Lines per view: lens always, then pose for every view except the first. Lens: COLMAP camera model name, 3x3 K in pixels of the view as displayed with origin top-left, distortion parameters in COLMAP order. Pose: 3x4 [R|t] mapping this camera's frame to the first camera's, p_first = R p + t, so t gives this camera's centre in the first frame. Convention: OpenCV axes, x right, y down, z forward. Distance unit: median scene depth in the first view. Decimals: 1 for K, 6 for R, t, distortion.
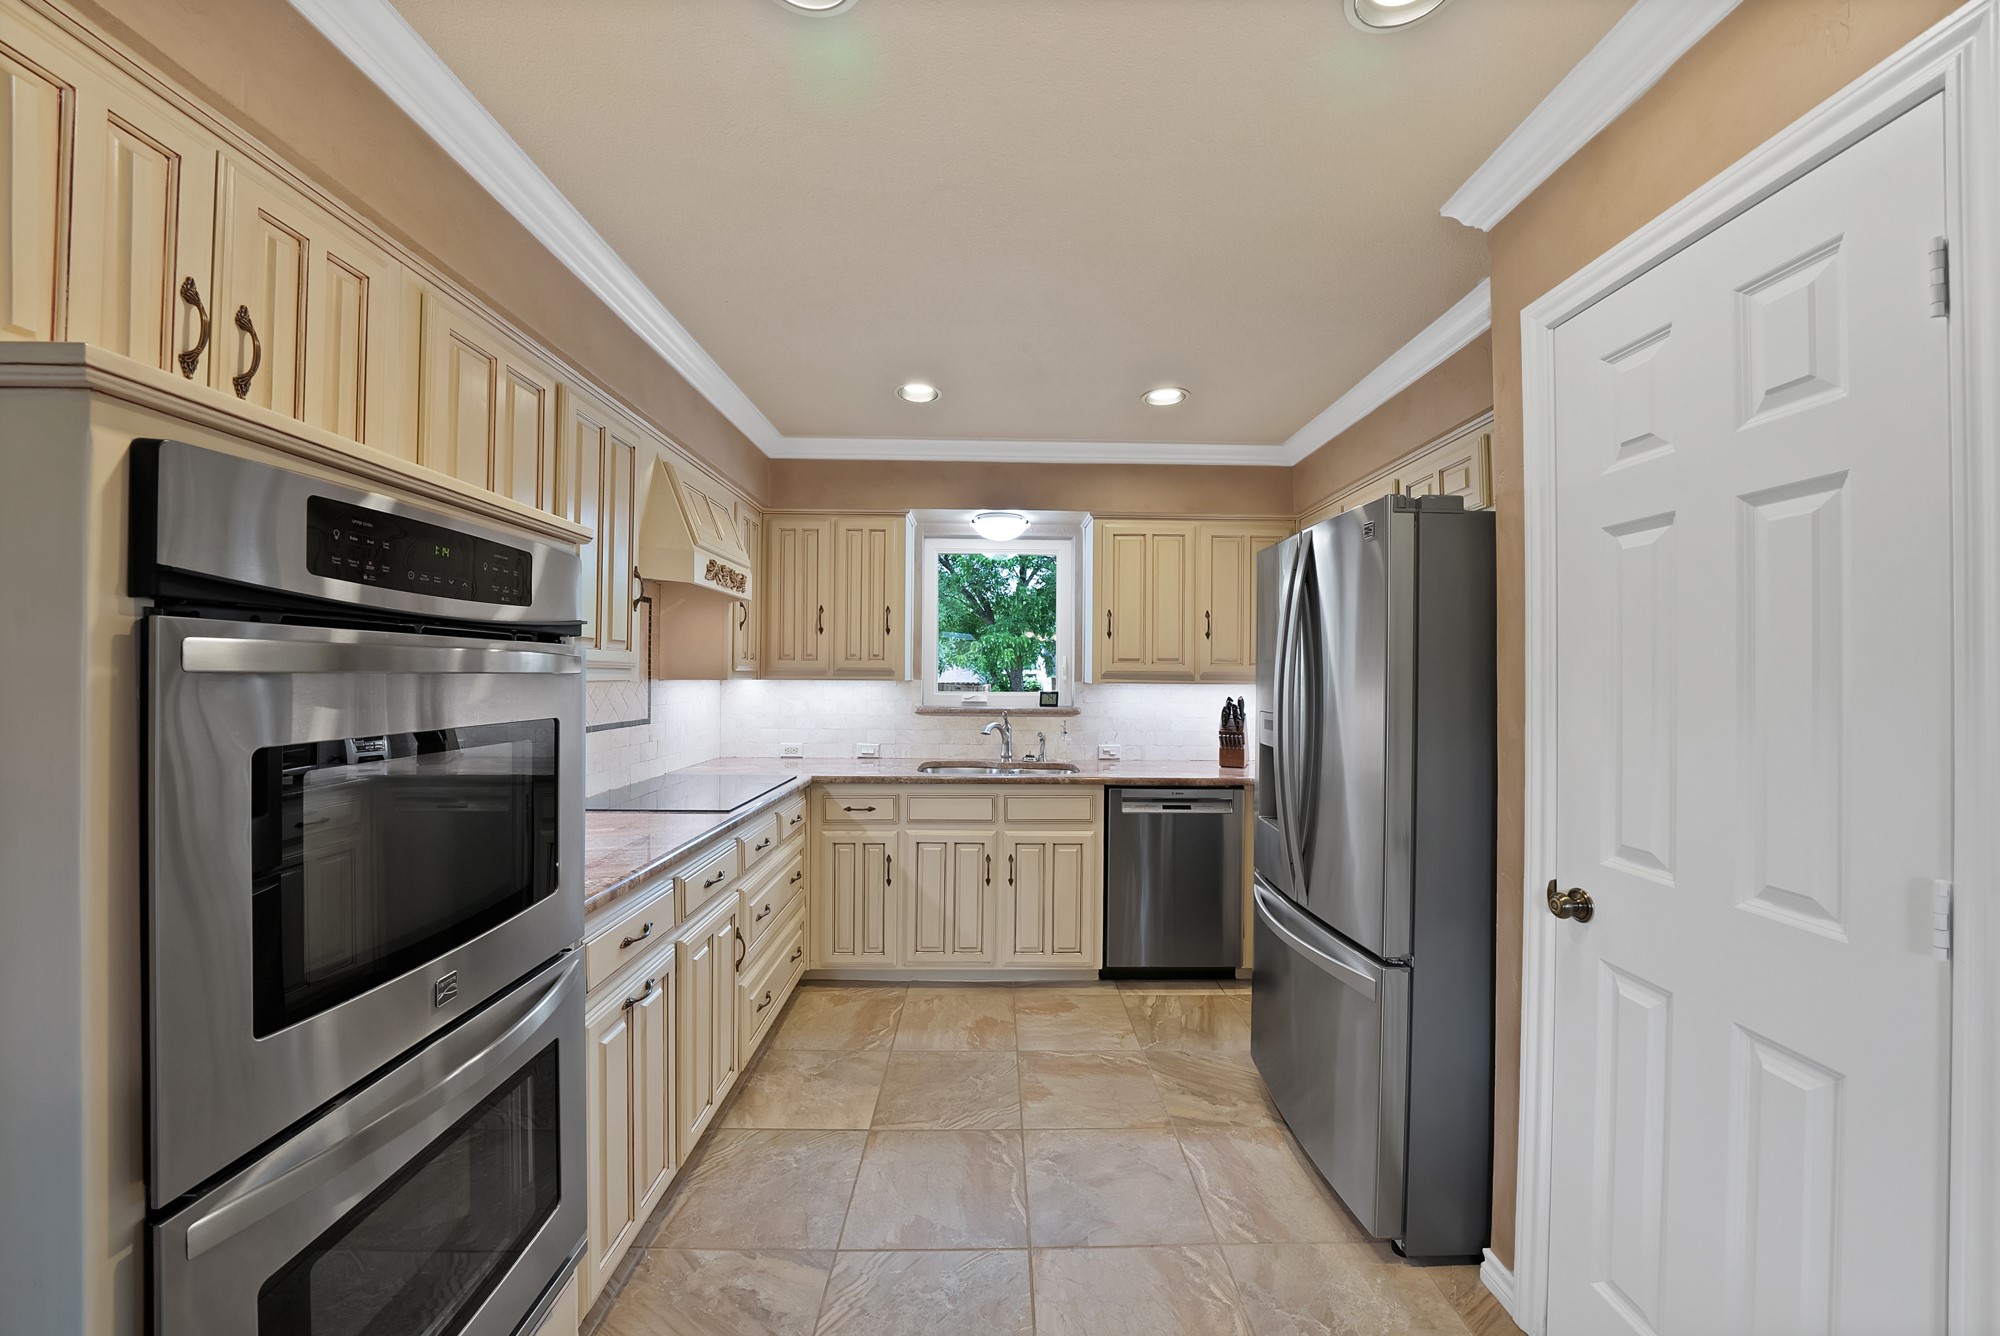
lens RADIAL K [[713.1, 0, 992.2], [0, 713.1, 671.9], [0, 0, 1]] dist [-0.022631, -0.000042]
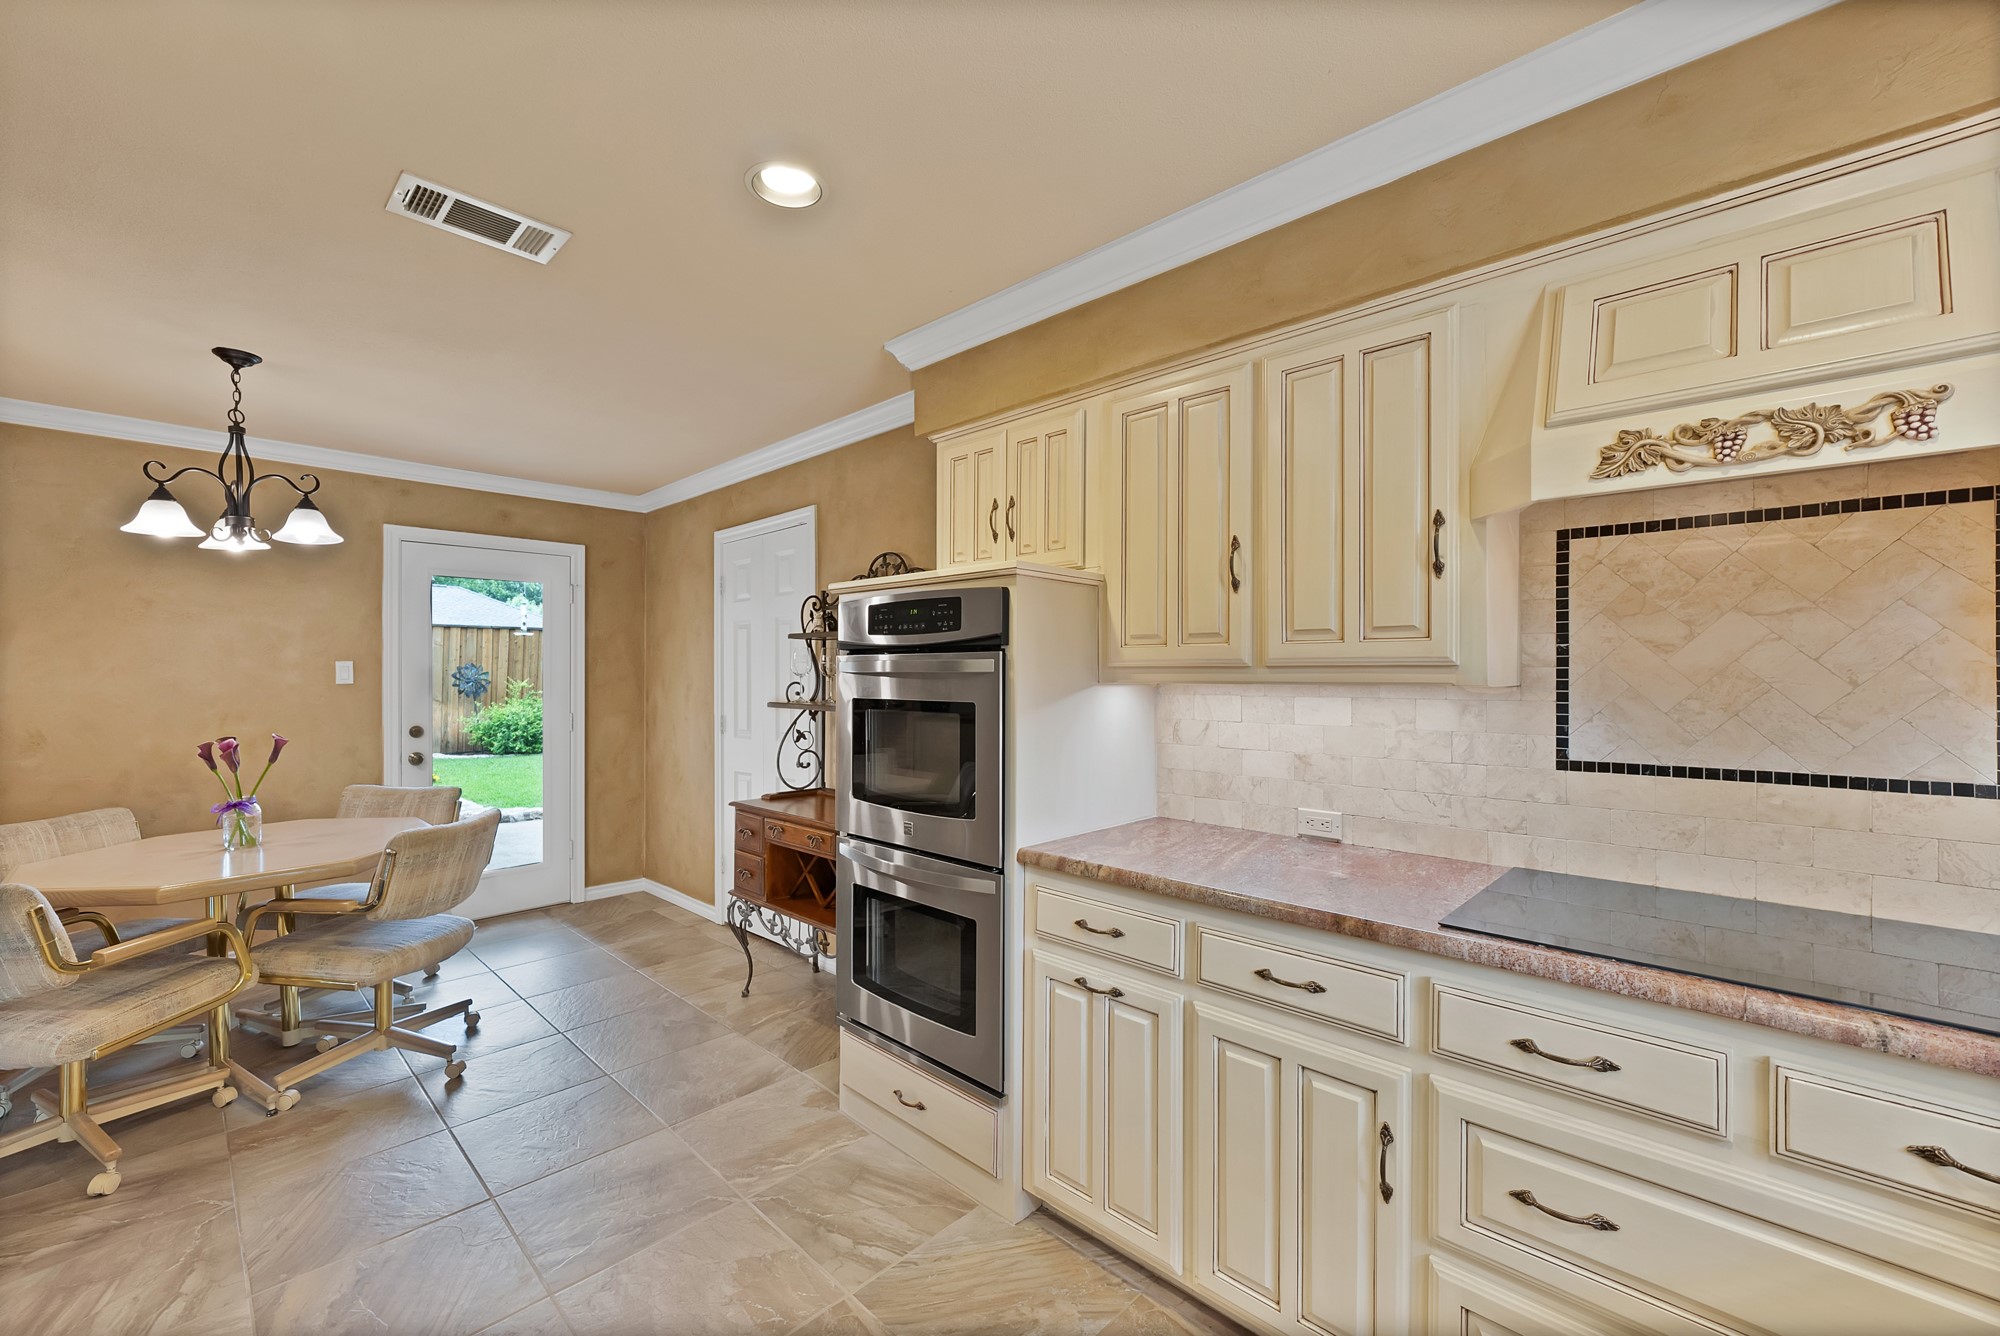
lens RADIAL K [[791.8, 0, 1005.4], [0, 791.8, 672.2], [0, 0, 1]] dist [-0.011571, -0.000288]
pose [[-0.678028, -0.011936, -0.734939, 0.562650], [-0.003427, 0.999909, -0.013078, 0.023999], [0.735028, -0.006349, -0.678007, 2.168617]]
